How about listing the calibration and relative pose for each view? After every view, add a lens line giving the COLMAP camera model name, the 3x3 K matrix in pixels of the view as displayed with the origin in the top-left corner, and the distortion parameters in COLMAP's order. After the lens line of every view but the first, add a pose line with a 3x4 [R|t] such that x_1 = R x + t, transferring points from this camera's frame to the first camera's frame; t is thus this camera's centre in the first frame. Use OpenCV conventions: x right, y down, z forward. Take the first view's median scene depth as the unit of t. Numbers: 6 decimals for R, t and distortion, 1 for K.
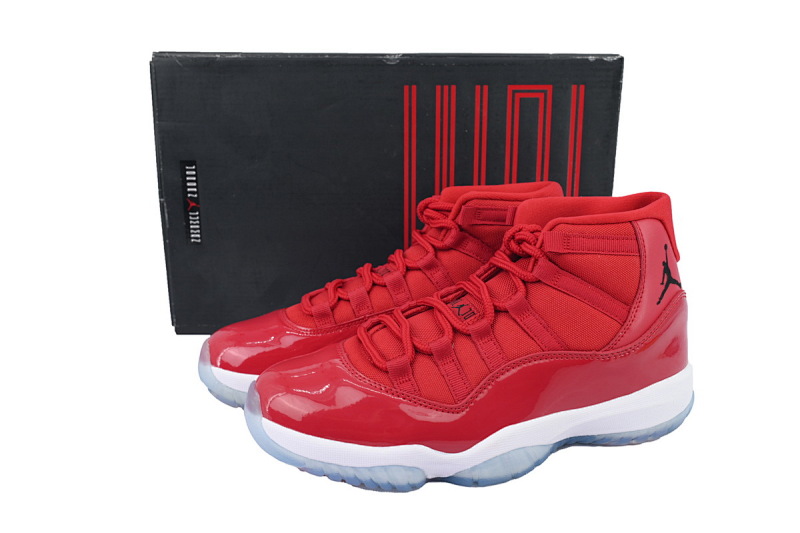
lens RADIAL K [[707.9, 0, 400.0], [0, 707.9, 266.5], [0, 0, 1]] dist [-0.001269, 0.000223]
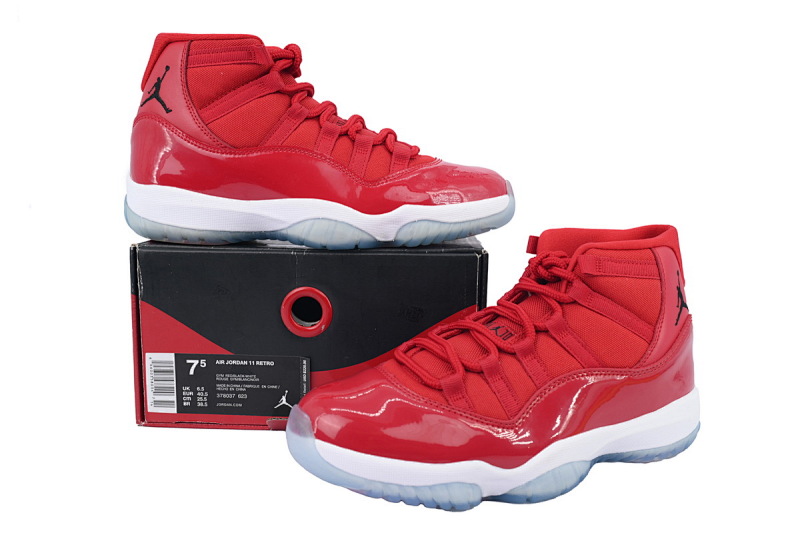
lens RADIAL K [[707.9, 0, 400.0], [0, 707.9, 266.5], [0, 0, 1]] dist [-0.001269, 0.000223]
pose [[0.986218, 0.013024, 0.164938, -0.233485], [0.003473, 0.995048, -0.099335, 0.072114], [-0.165415, 0.098539, 0.981289, 0.009349]]
